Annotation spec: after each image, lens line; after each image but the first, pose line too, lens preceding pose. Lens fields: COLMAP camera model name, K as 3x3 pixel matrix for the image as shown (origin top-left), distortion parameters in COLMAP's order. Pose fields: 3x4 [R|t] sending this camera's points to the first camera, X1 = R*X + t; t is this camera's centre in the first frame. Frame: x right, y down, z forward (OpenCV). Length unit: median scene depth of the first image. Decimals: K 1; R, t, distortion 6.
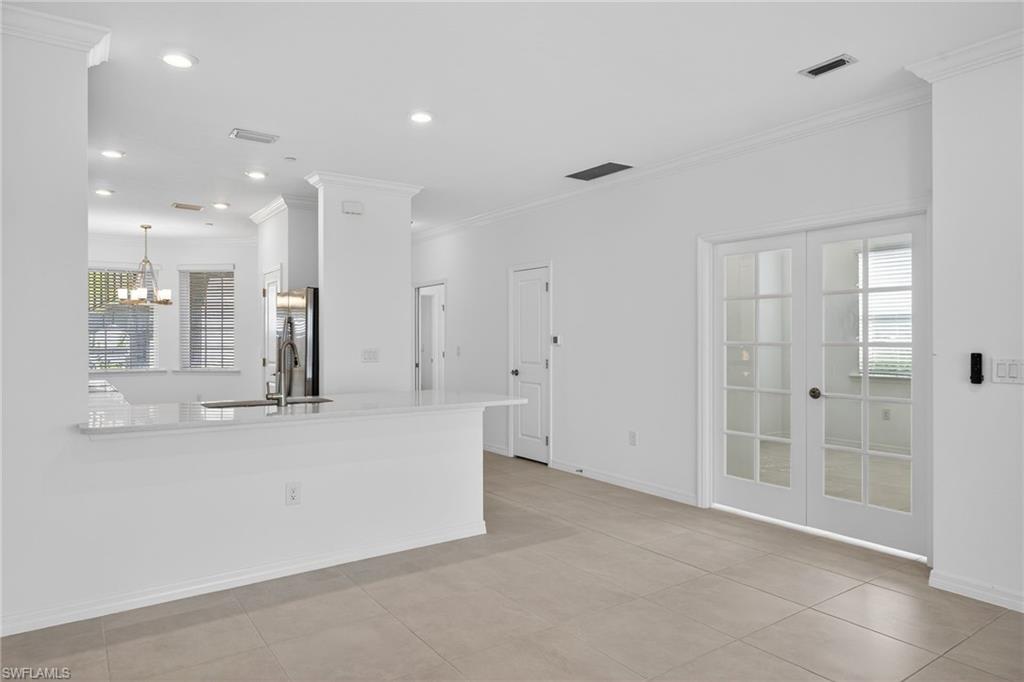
lens RADIAL K [[611.4, 0, 503.2], [0, 611.4, 341.5], [0, 0, 1]] dist [0.002571, 0.000756]
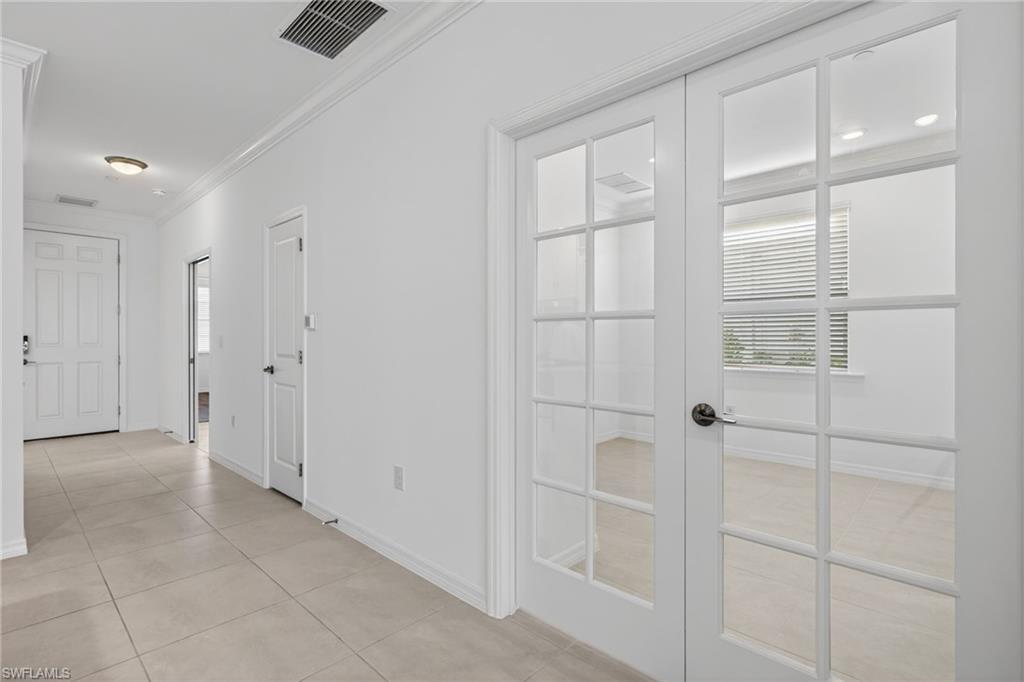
lens RADIAL K [[452.0, 0, 512.1], [0, 452.0, 342.2], [0, 0, 1]] dist [0.007321, 0.000089]
pose [[0.974682, -0.000463, 0.223594, 0.189859], [-0.000343, 0.999994, 0.003563, 0.017853], [-0.223594, -0.003550, 0.974676, 0.458763]]
